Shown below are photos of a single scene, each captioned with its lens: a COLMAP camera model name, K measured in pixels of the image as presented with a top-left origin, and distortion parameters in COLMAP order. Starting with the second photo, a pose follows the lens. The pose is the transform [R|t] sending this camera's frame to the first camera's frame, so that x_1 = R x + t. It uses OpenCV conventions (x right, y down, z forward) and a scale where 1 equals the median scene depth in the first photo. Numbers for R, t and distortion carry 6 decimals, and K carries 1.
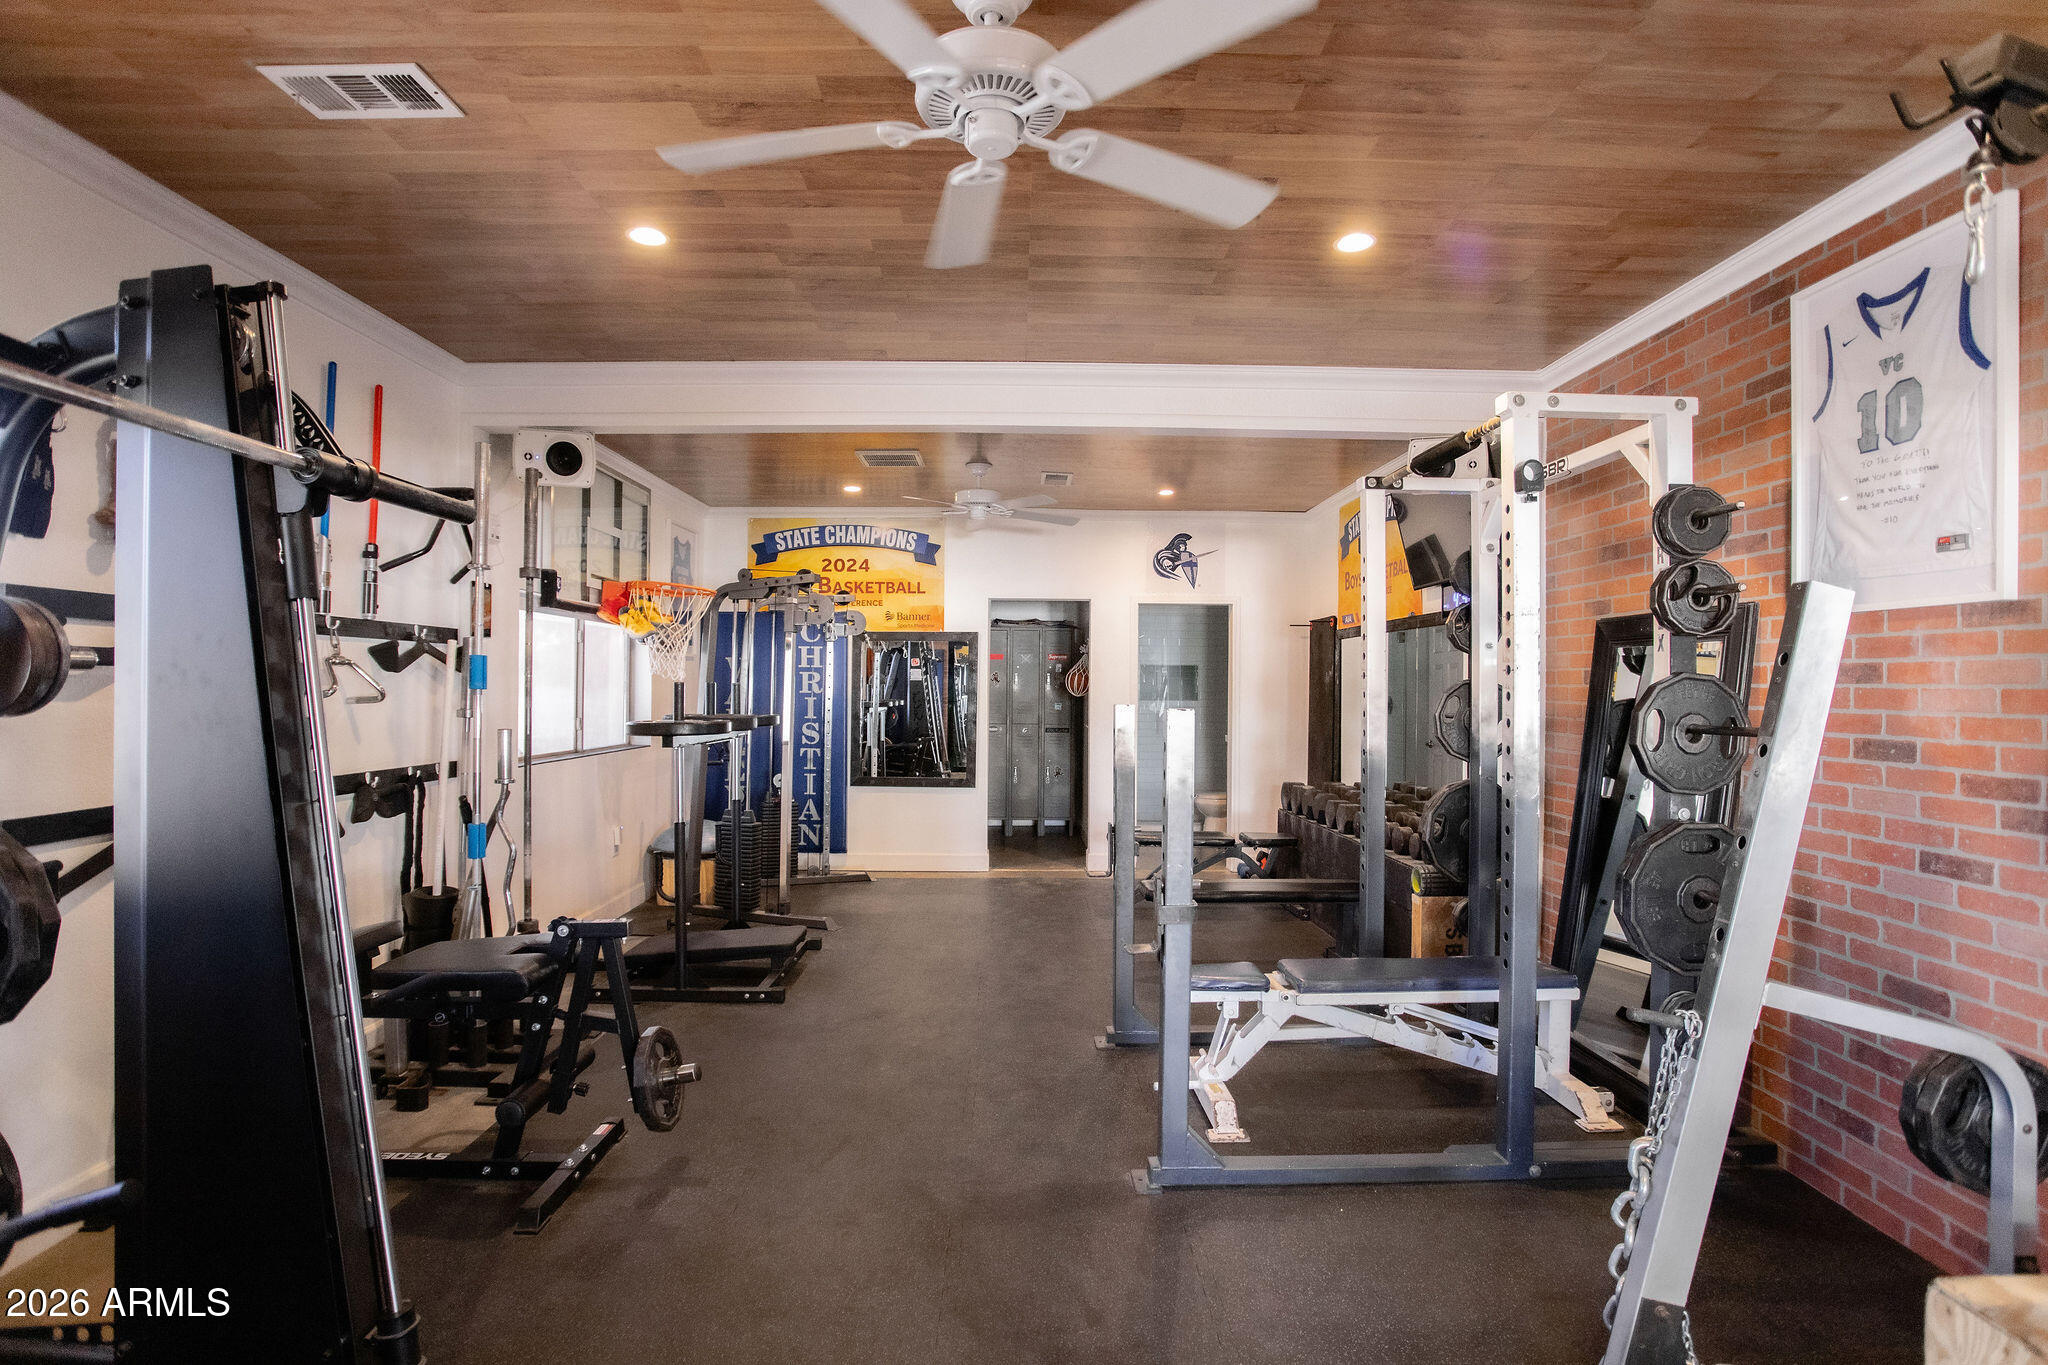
lens RADIAL K [[1033.8, 0, 972.6], [0, 1033.8, 674.7], [0, 0, 1]] dist [-0.037140, 0.016660]
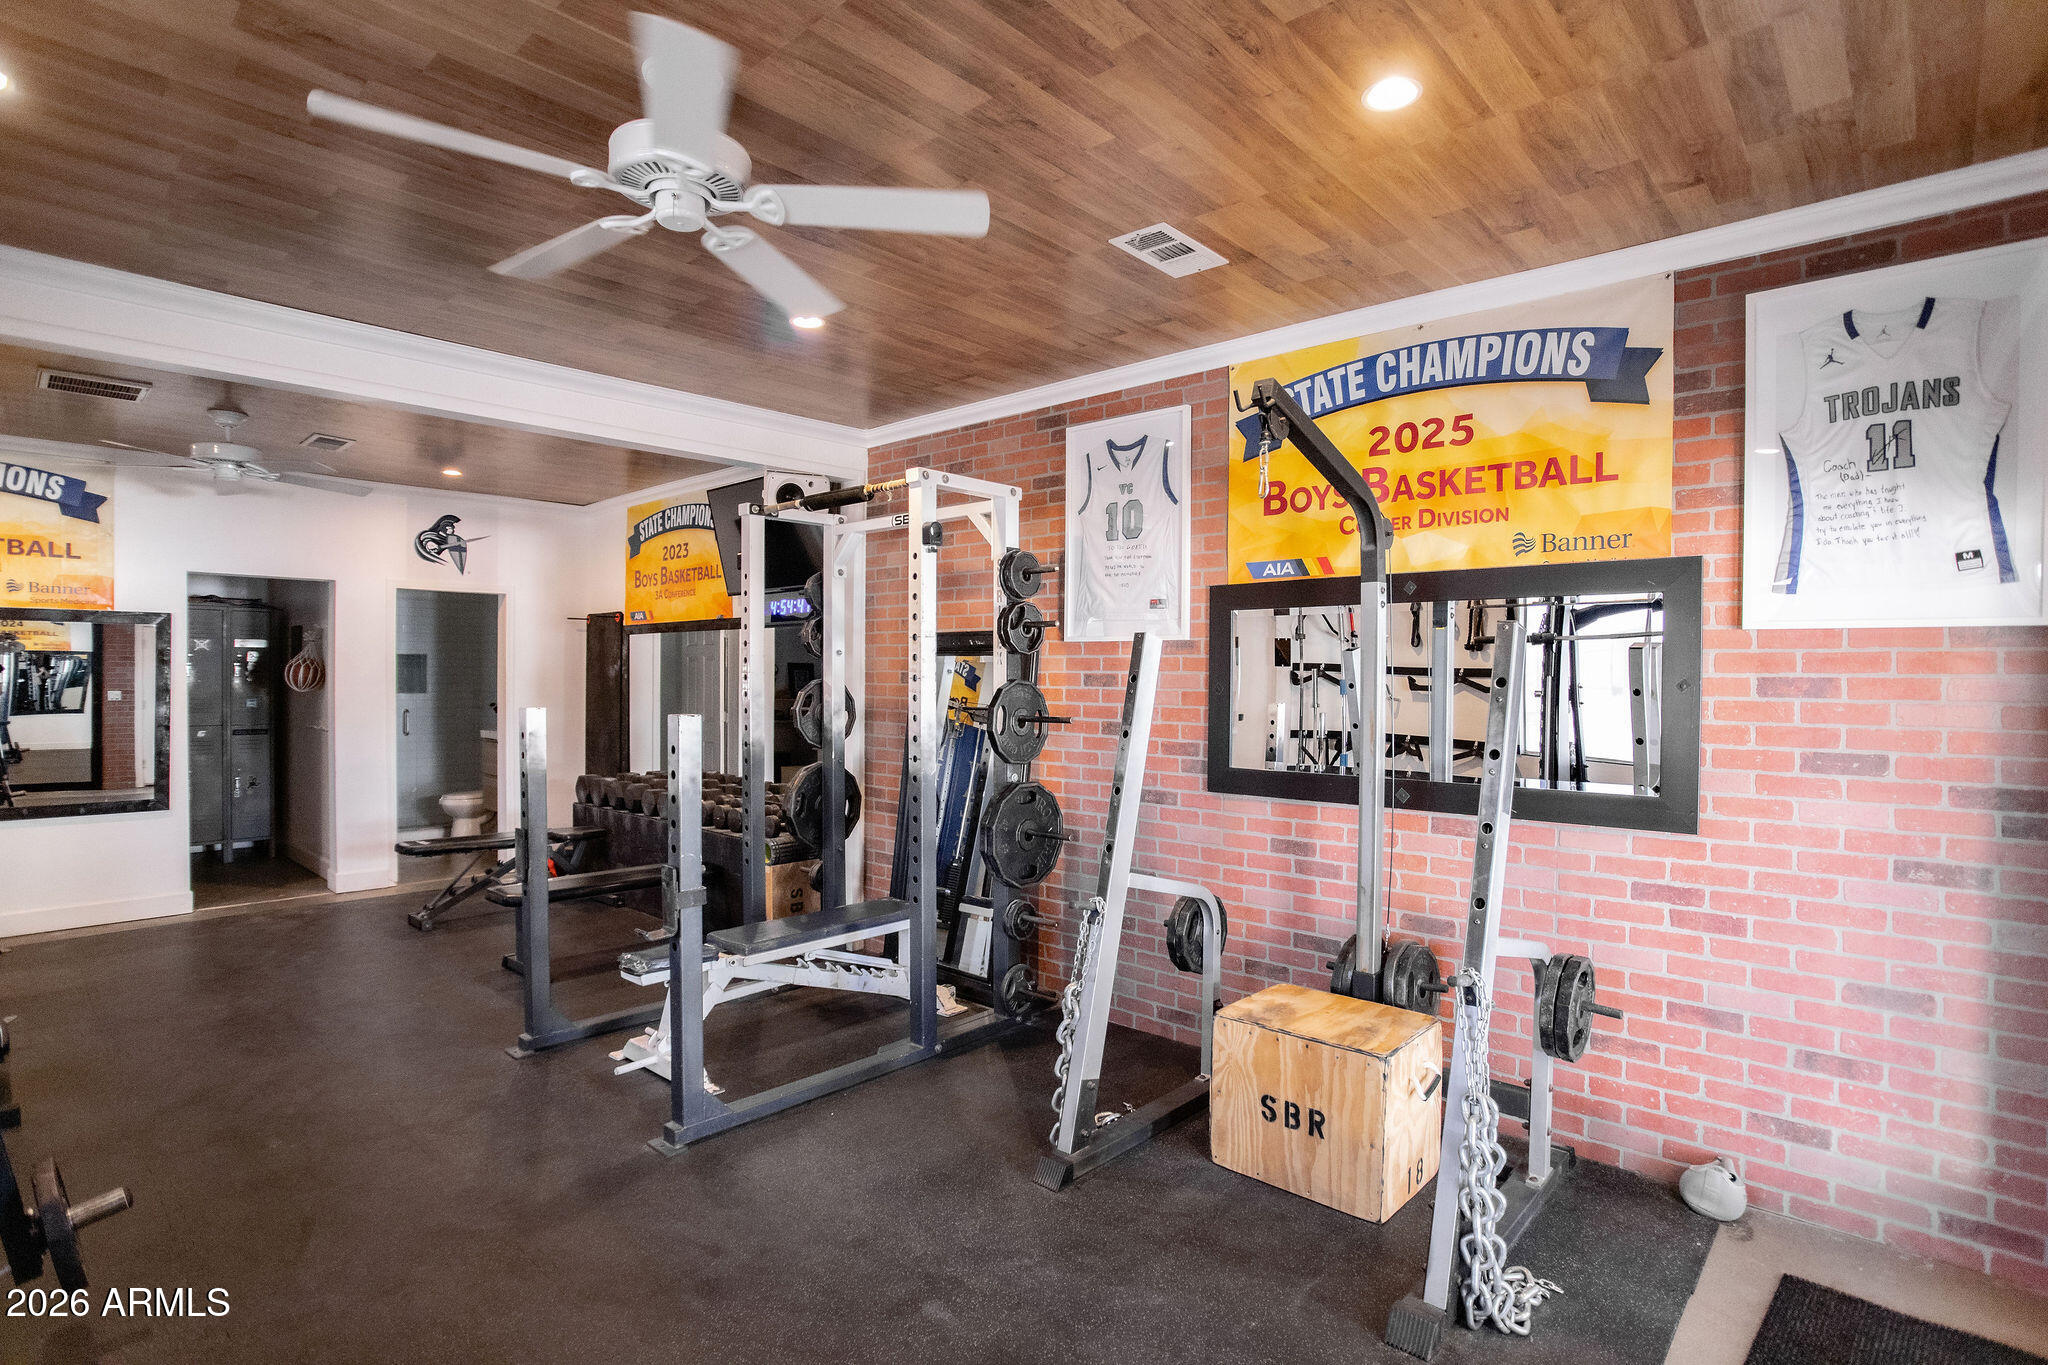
lens RADIAL K [[1033.8, 0, 1024.0], [0, 1033.8, 680.0], [0, 0, 1]] dist [-0.037140, 0.016660]
pose [[0.703190, -0.005358, 0.710982, -0.304408], [-0.006925, 0.999873, 0.014384, -0.020474], [-0.710968, -0.015038, 0.703063, -0.032901]]
